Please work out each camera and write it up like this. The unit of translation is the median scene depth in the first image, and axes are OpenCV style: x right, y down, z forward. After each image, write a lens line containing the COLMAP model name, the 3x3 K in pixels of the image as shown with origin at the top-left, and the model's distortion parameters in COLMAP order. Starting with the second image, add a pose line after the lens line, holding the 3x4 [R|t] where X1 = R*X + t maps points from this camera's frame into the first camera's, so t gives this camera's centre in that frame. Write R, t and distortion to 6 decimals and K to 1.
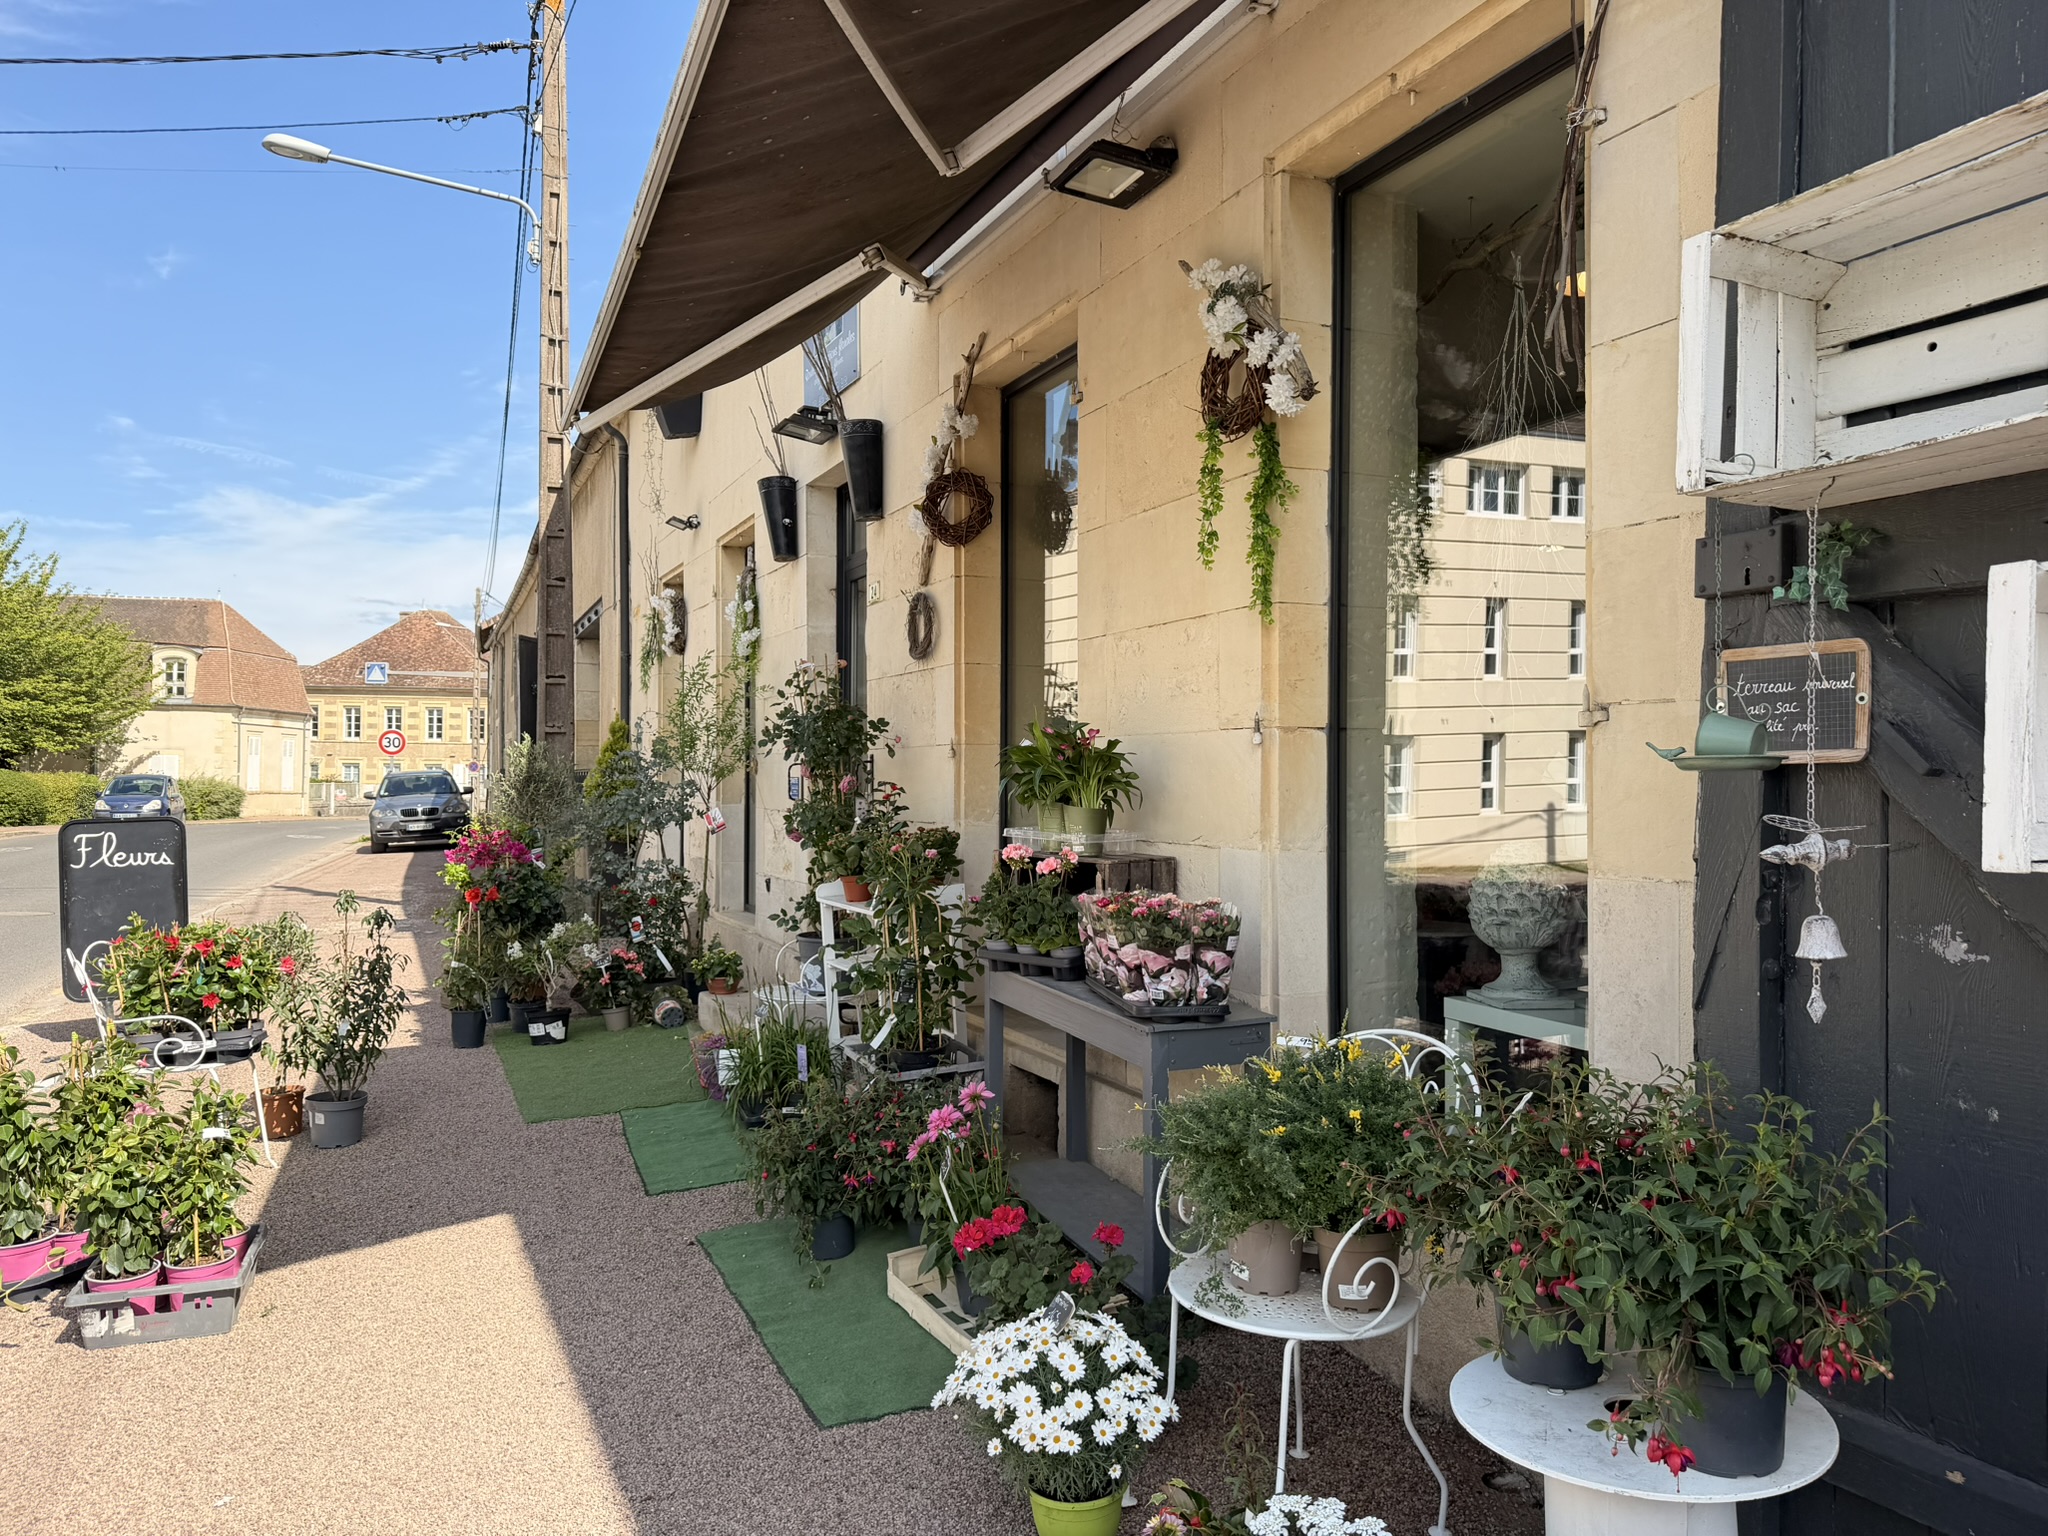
lens RADIAL K [[1440.4, 0, 1023.7], [0, 1440.4, 771.8], [0, 0, 1]] dist [0.000584, 0.000474]
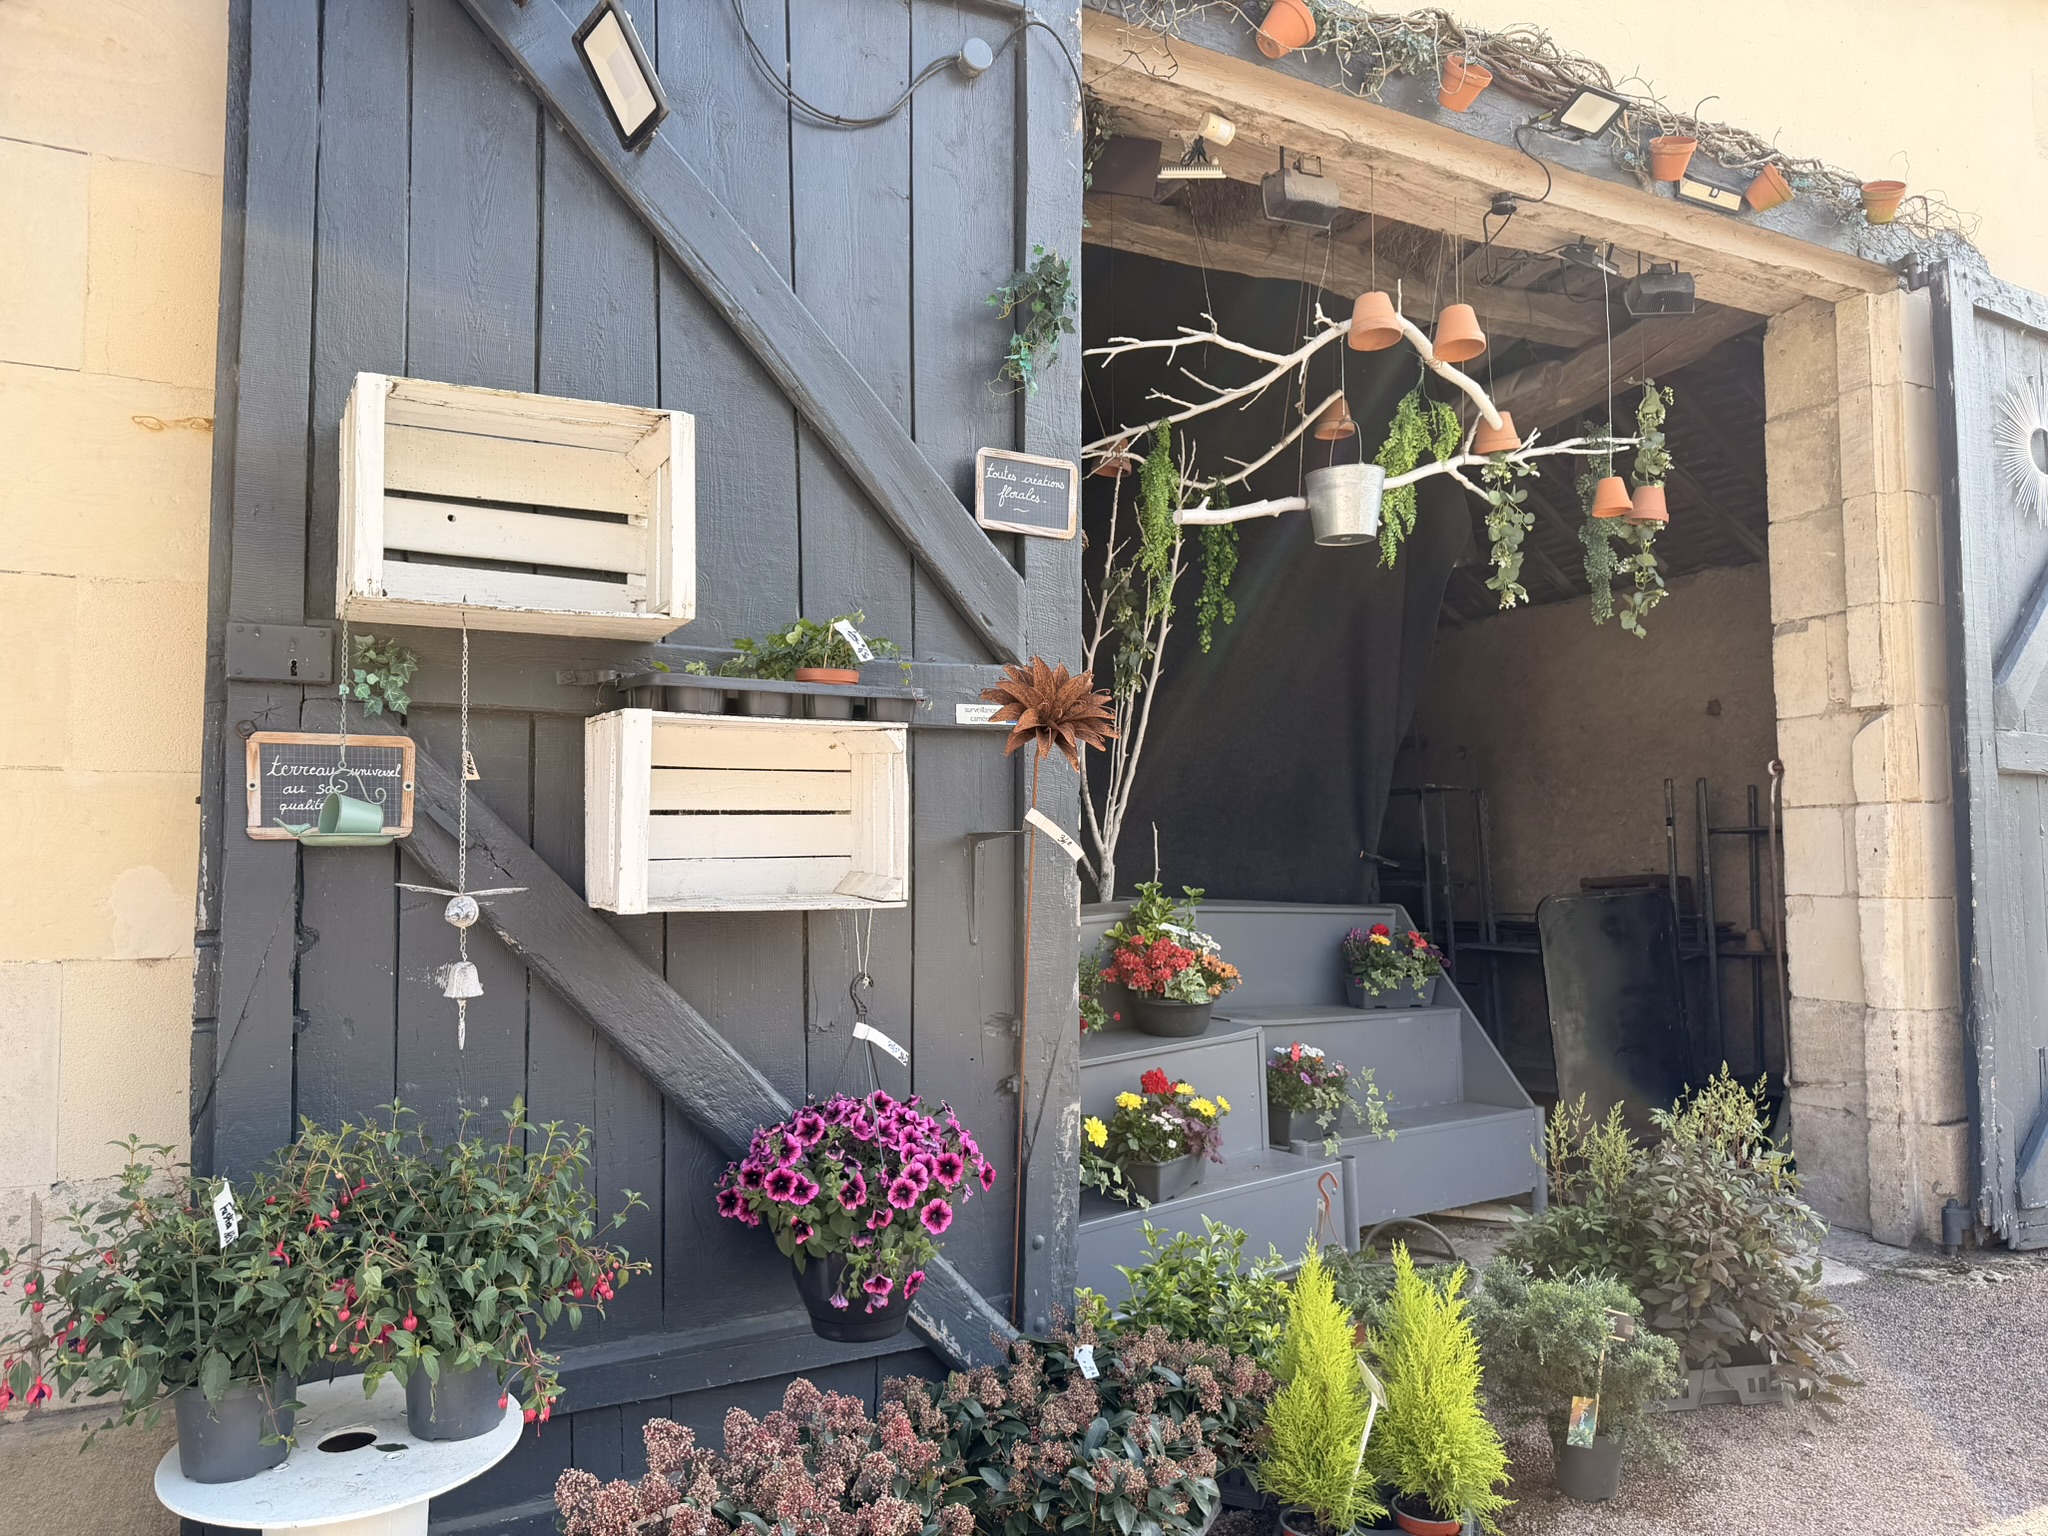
lens RADIAL K [[1440.4, 0, 1023.2], [0, 1440.4, 767.4], [0, 0, 1]] dist [0.000584, 0.000474]
pose [[0.002058, 0.051177, 0.998687, -0.643071], [-0.001492, 0.998689, -0.051174, -0.004504], [-0.999997, -0.001385, 0.002131, 0.472170]]
